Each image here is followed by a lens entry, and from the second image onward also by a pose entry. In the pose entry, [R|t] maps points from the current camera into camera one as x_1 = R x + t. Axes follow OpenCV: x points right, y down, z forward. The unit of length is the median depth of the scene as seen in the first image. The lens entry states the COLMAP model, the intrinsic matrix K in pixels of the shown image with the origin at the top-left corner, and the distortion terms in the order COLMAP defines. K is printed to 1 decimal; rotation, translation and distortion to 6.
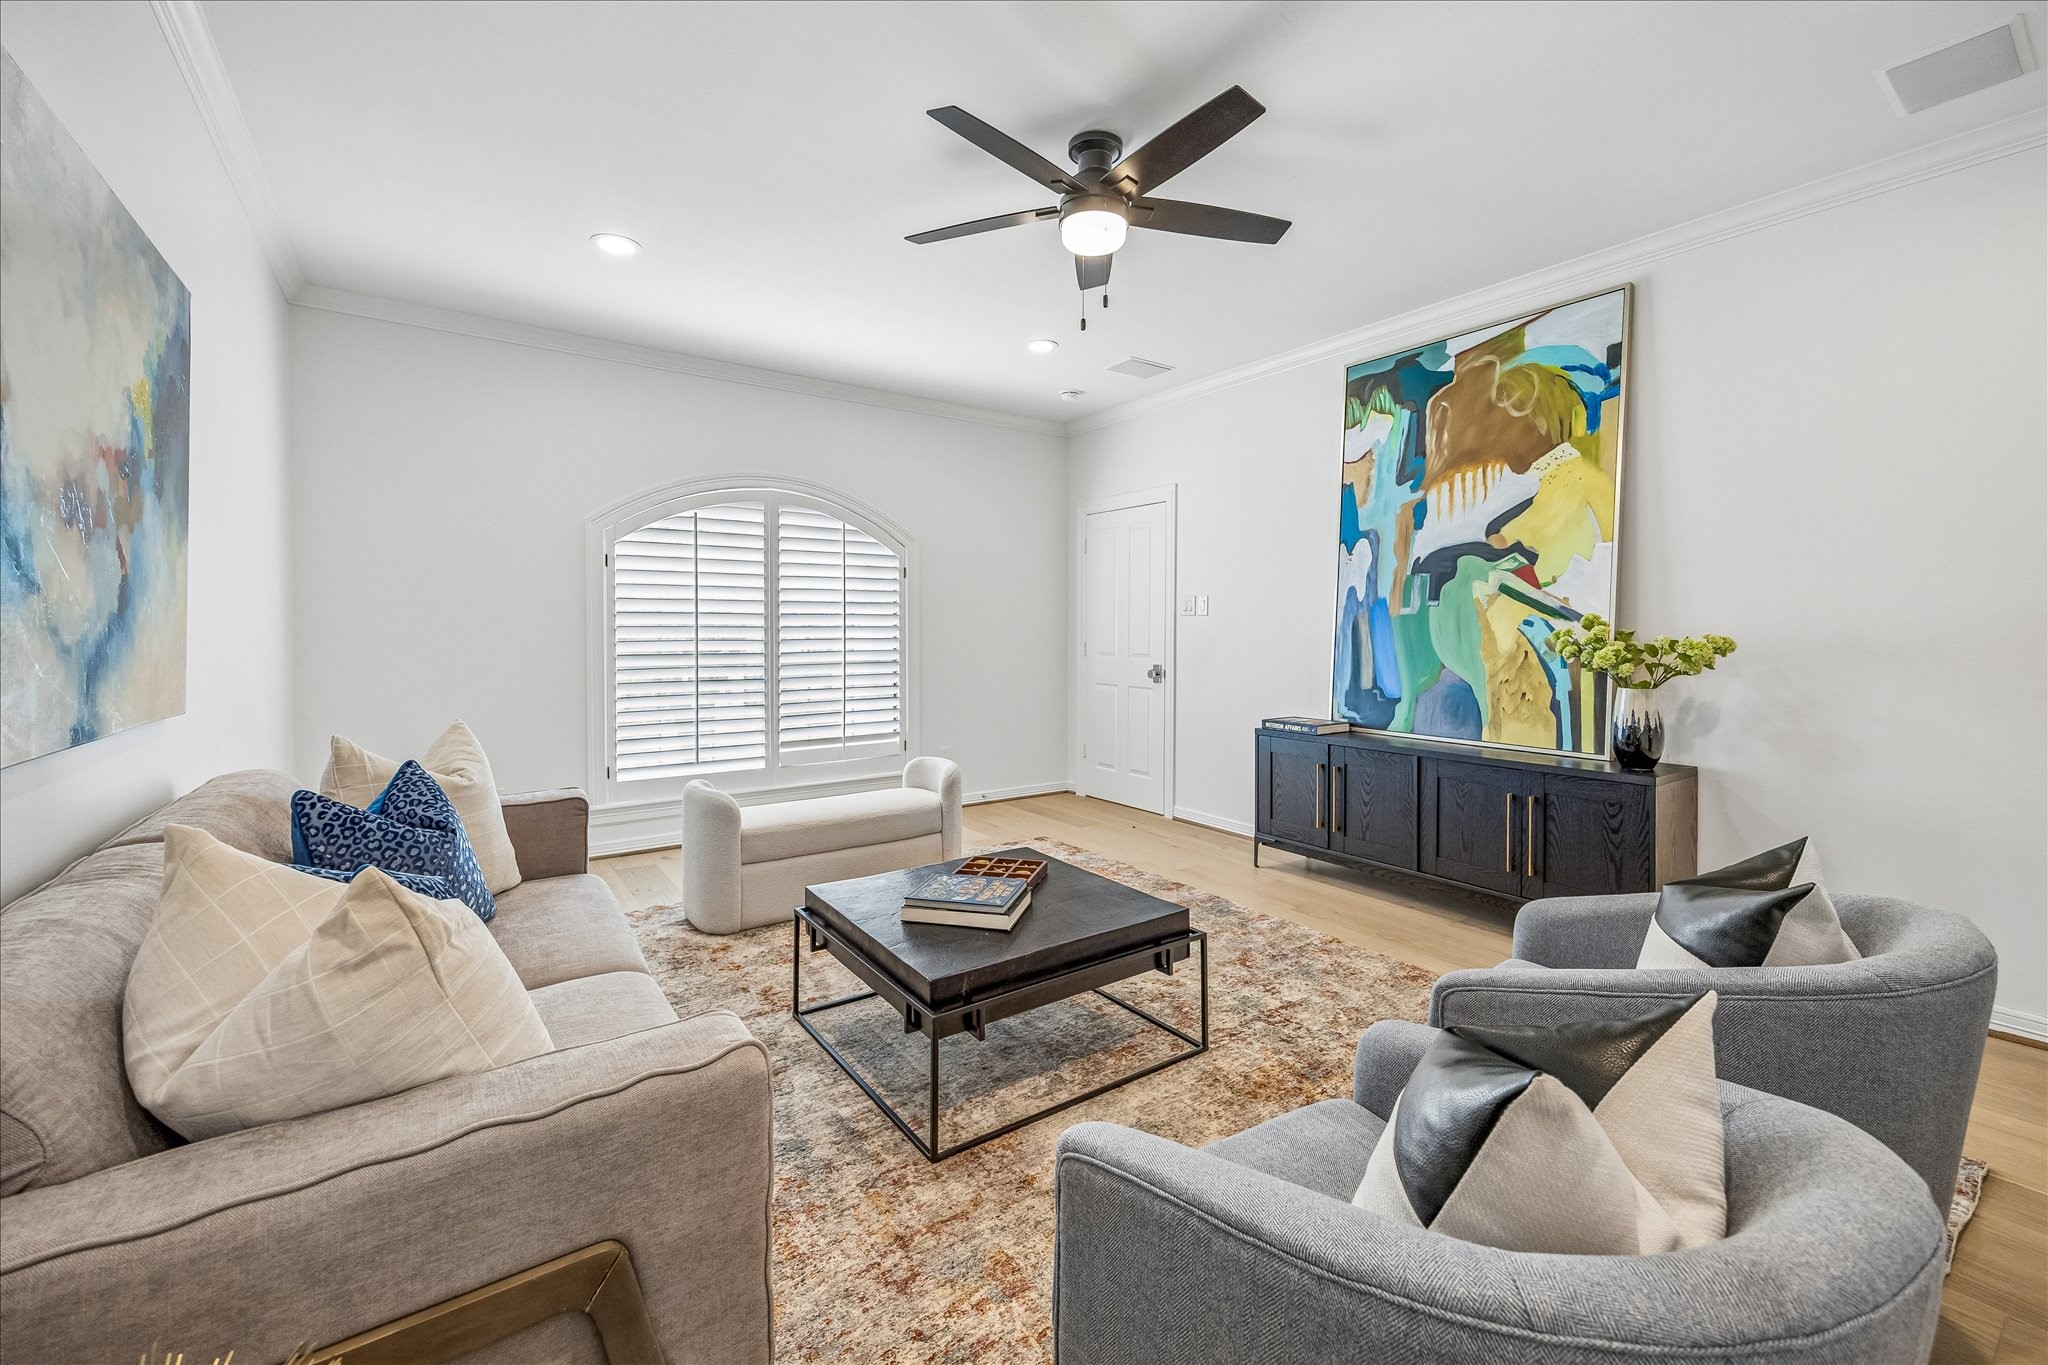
lens RADIAL K [[826.3, 0, 1024.0], [0, 826.3, 642.4], [0, 0, 1]] dist [-0.000898, -0.000118]
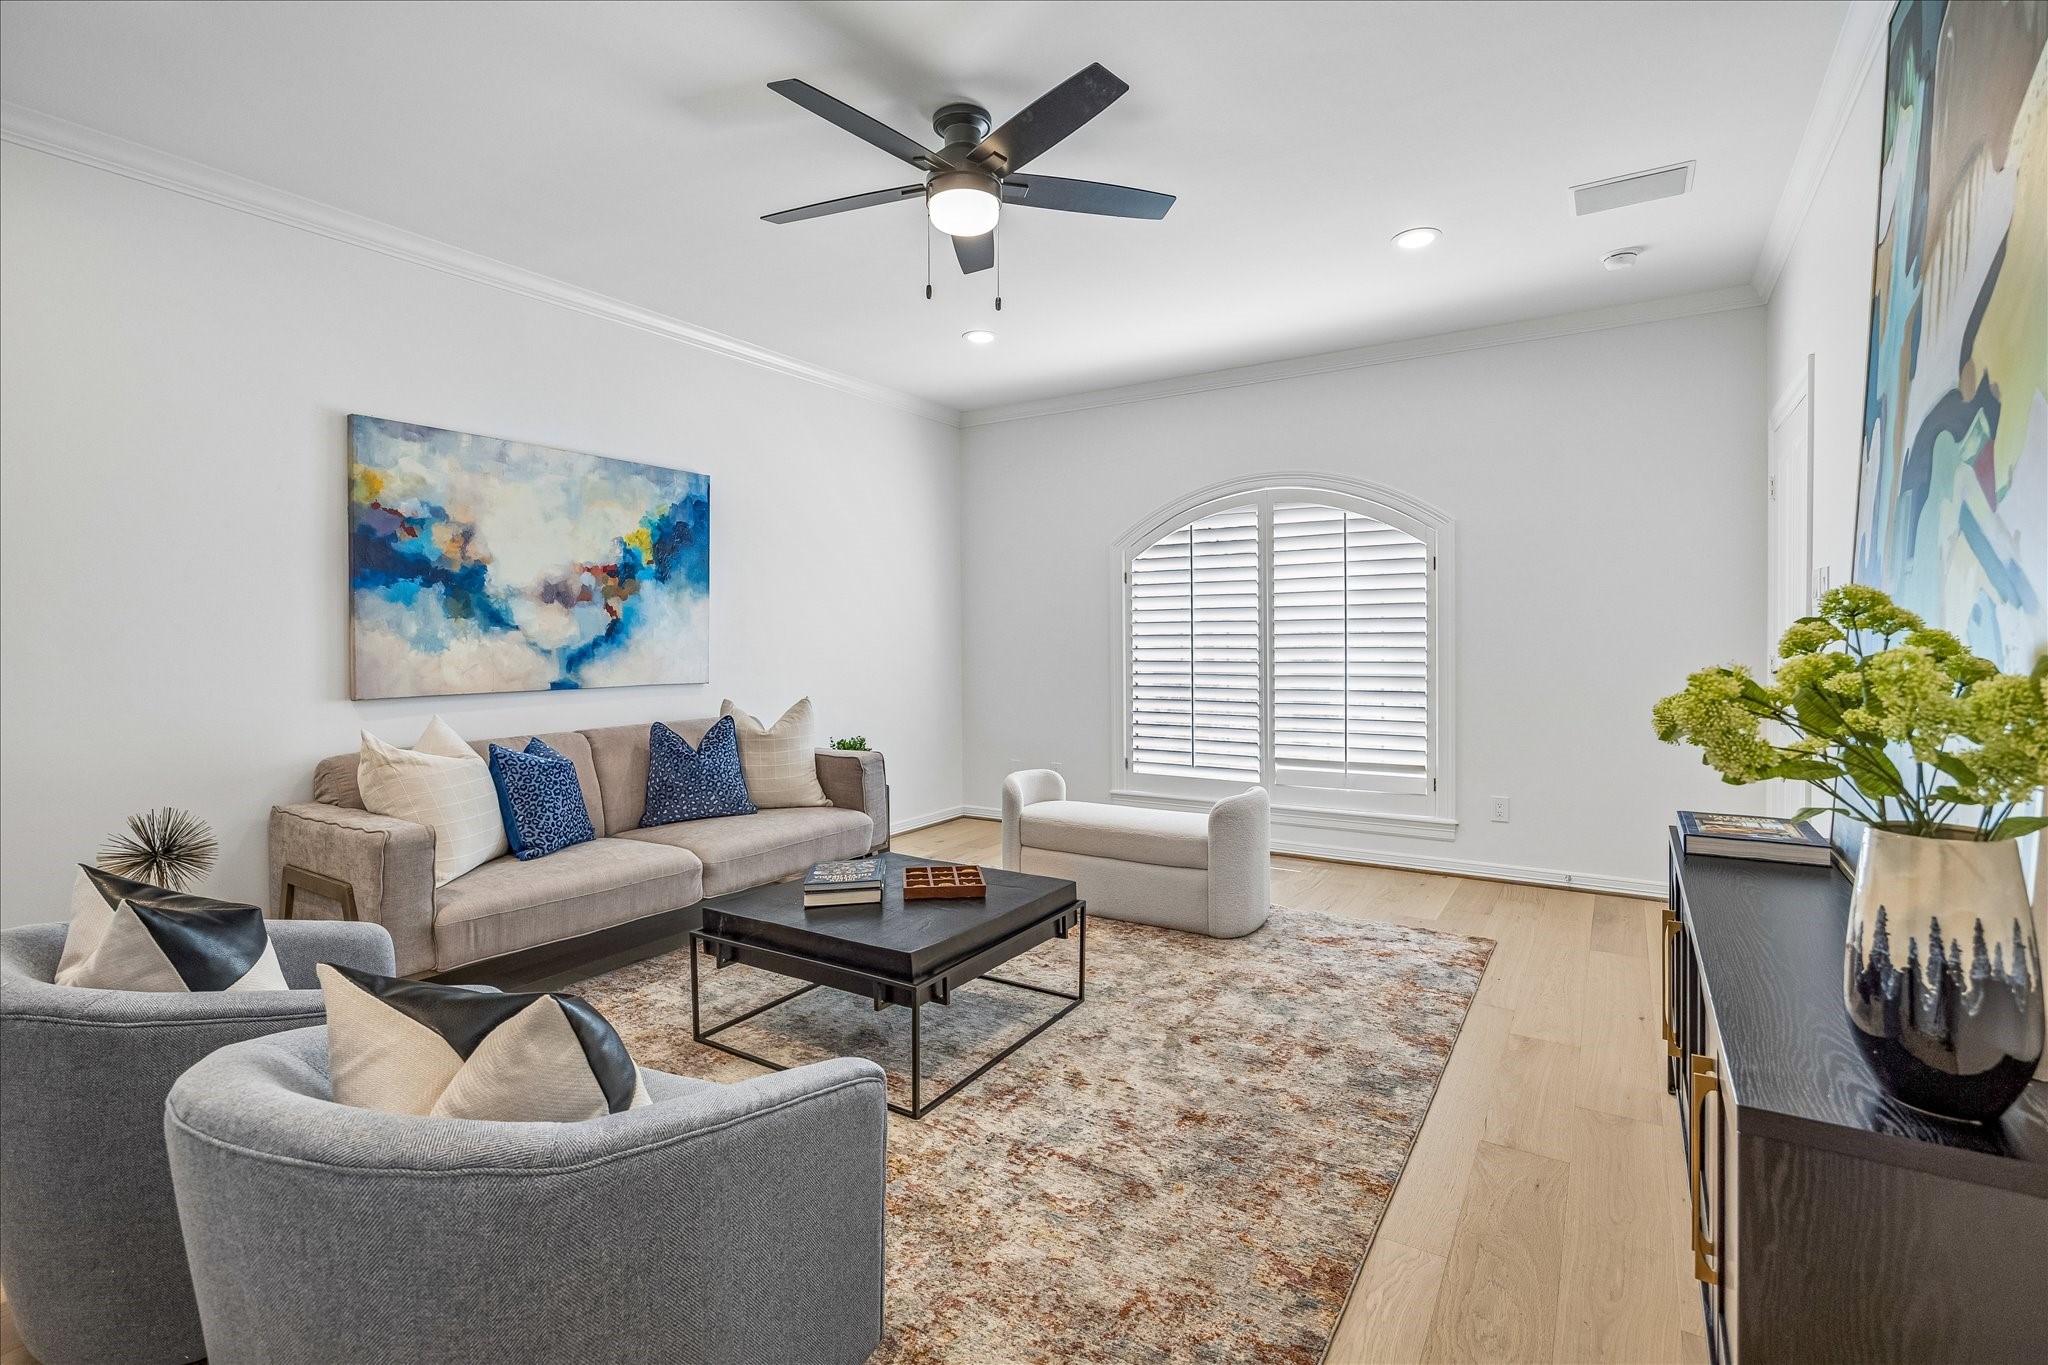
lens RADIAL K [[935.4, 0, 1023.9], [0, 935.4, 642.3], [0, 0, 1]] dist [-0.000818, -0.000044]
pose [[0.379663, -0.000346, -0.925125, 0.634849], [-0.007968, 0.999962, -0.003644, -0.003741], [0.925090, 0.008755, 0.379646, 0.373165]]
